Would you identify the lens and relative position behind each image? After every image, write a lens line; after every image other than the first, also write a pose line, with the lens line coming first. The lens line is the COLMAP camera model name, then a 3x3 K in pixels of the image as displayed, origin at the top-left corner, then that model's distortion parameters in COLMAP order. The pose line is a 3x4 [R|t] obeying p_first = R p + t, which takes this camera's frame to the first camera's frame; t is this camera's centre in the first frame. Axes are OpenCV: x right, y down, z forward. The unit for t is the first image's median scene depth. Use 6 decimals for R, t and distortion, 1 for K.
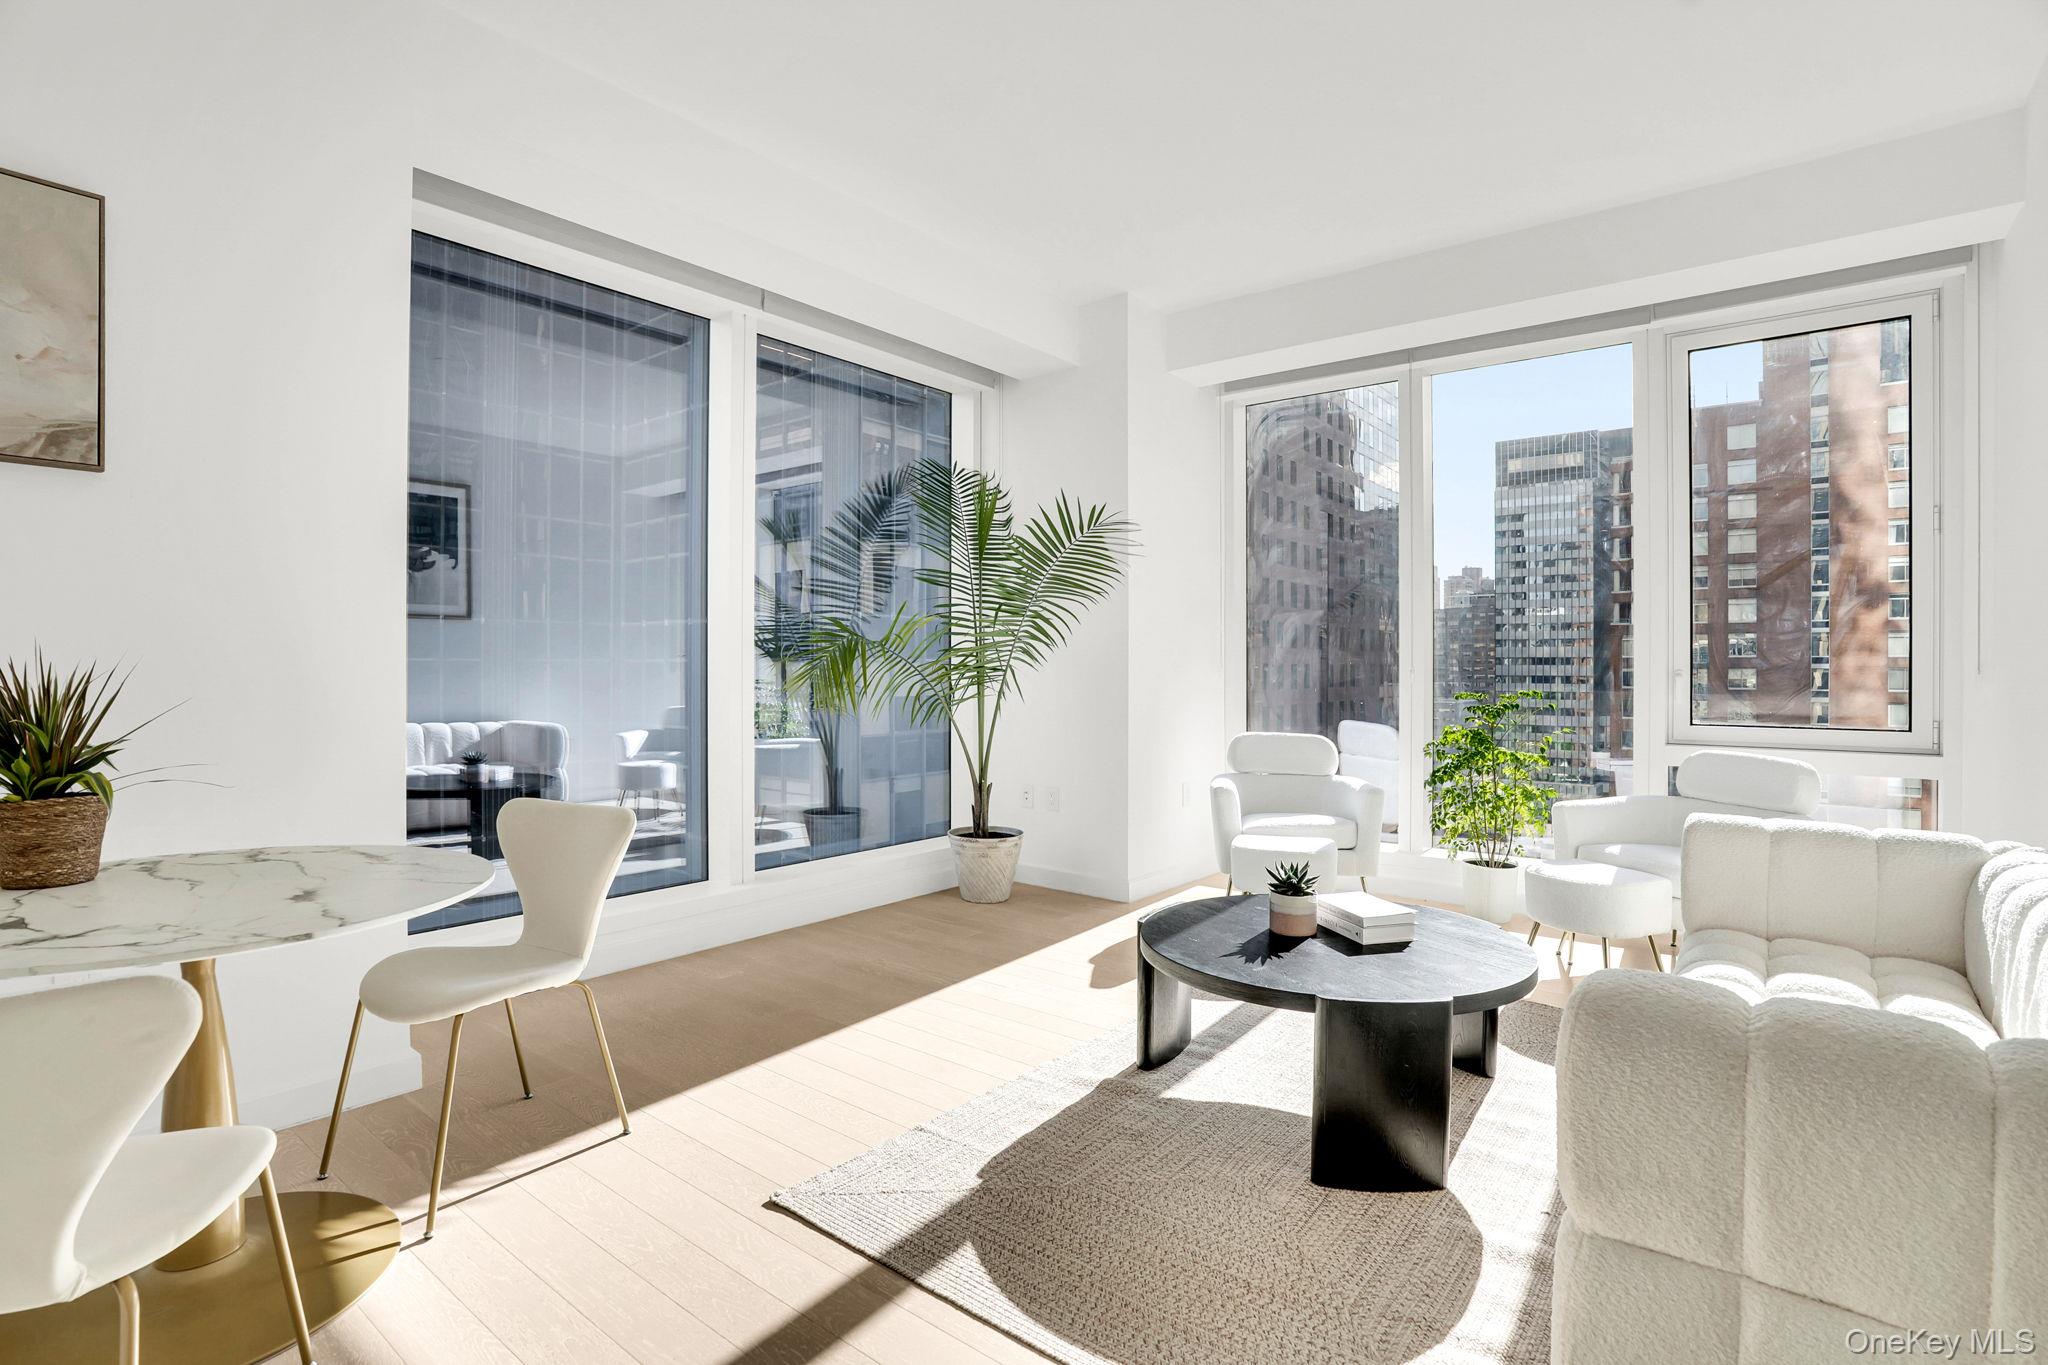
lens RADIAL K [[1018.1, 0, 1024.0], [0, 1018.1, 682.5], [0, 0, 1]] dist [-0.069080, 0.026998]
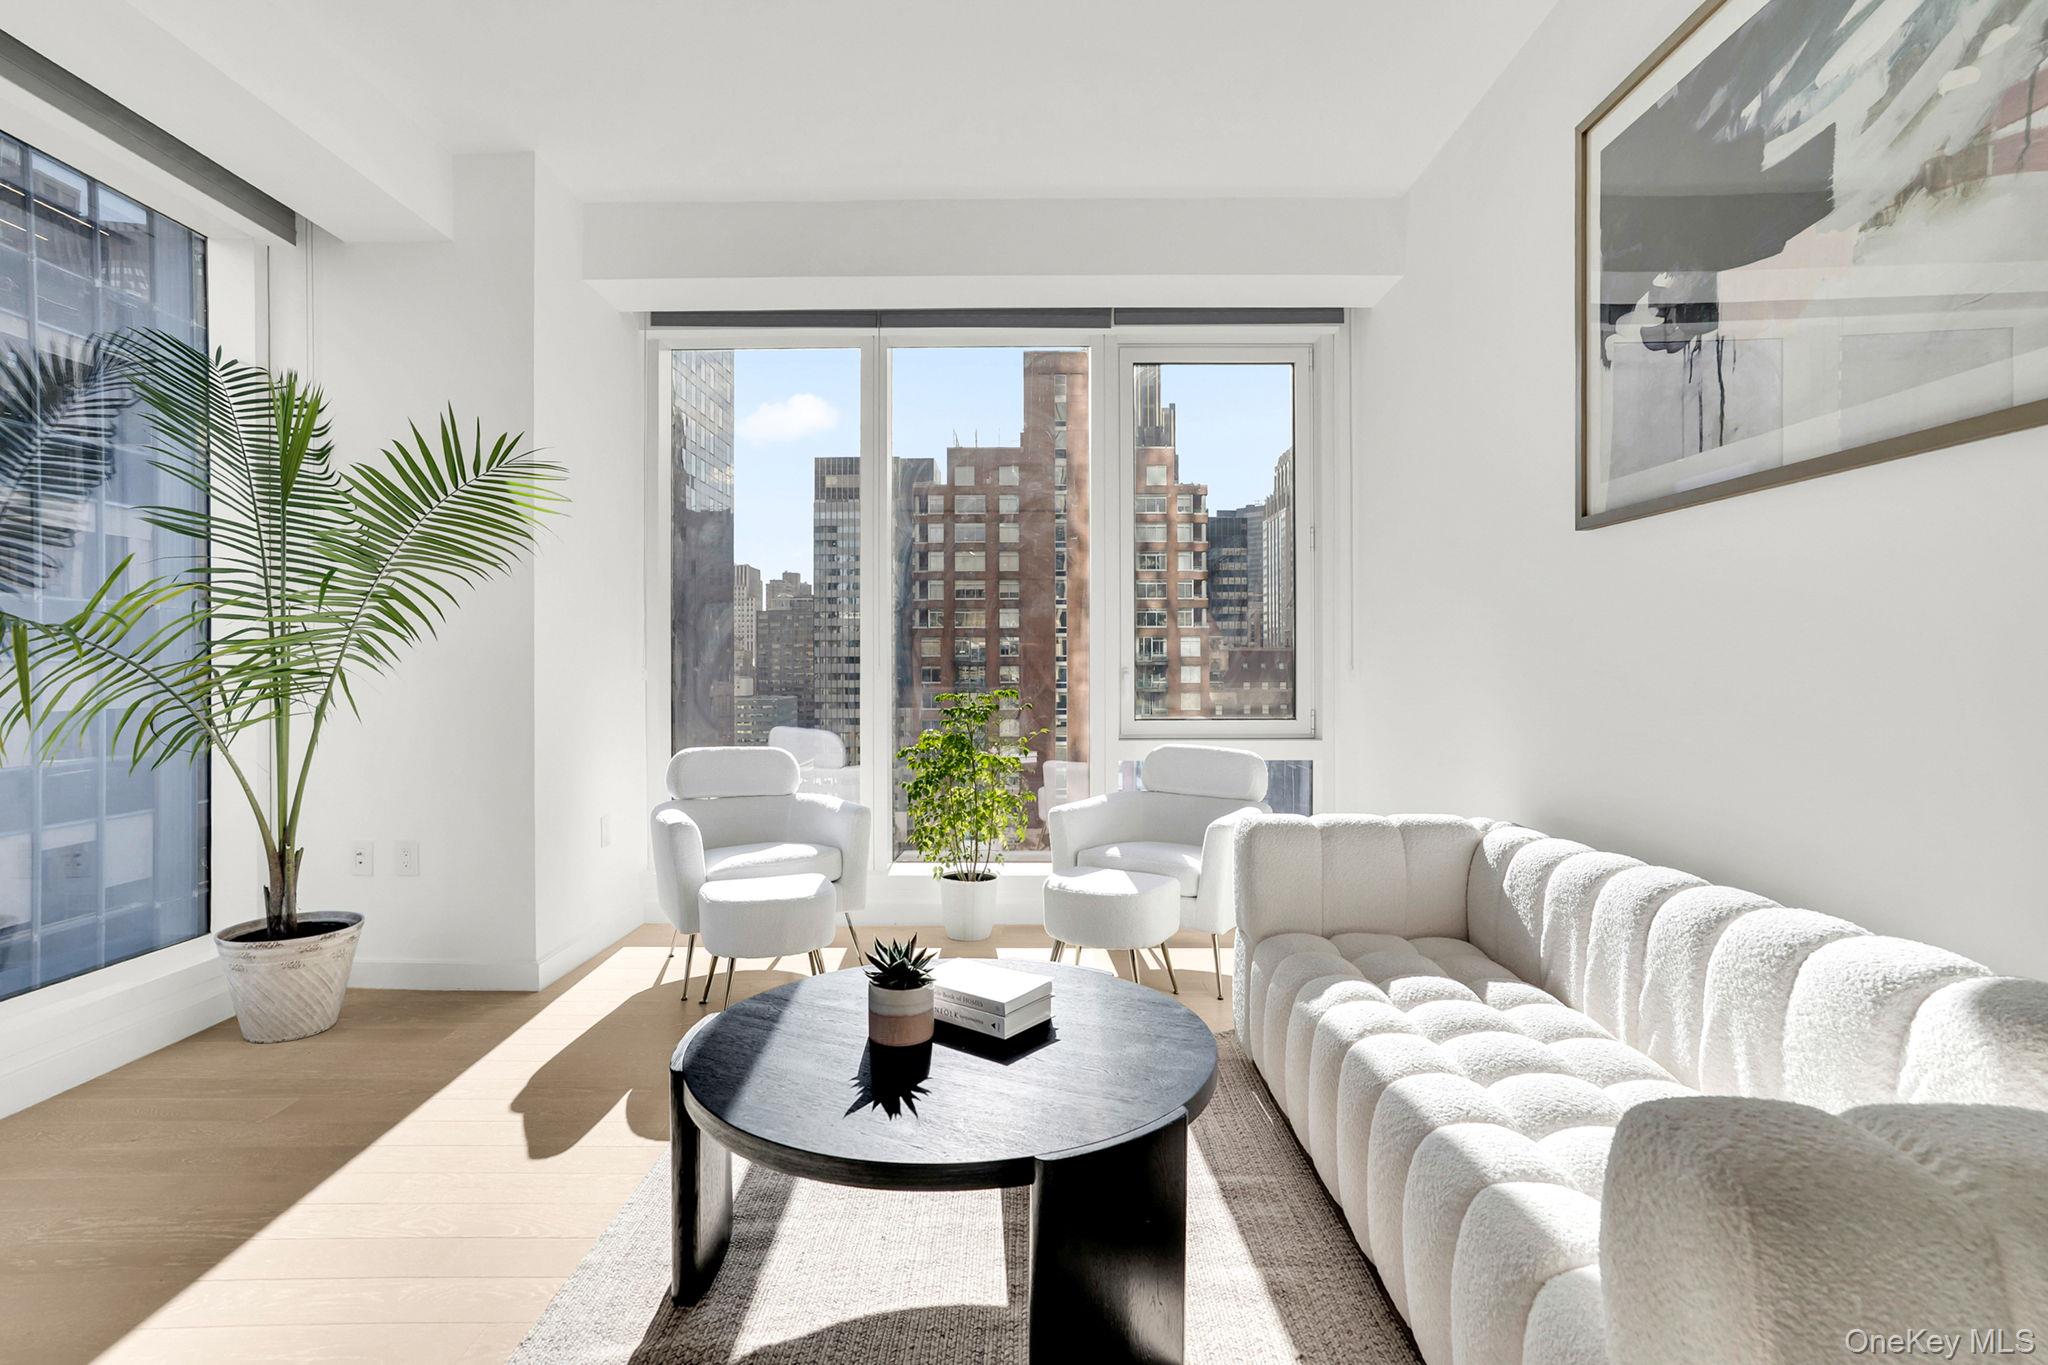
lens RADIAL K [[980.9, 0, 1024.8], [0, 980.9, 670.0], [0, 0, 1]] dist [-0.026223, 0.022544]
pose [[0.785560, -0.007314, 0.618743, -0.057588], [0.014240, 0.999879, -0.006259, -0.005116], [-0.618622, 0.013728, 0.785569, 0.241258]]
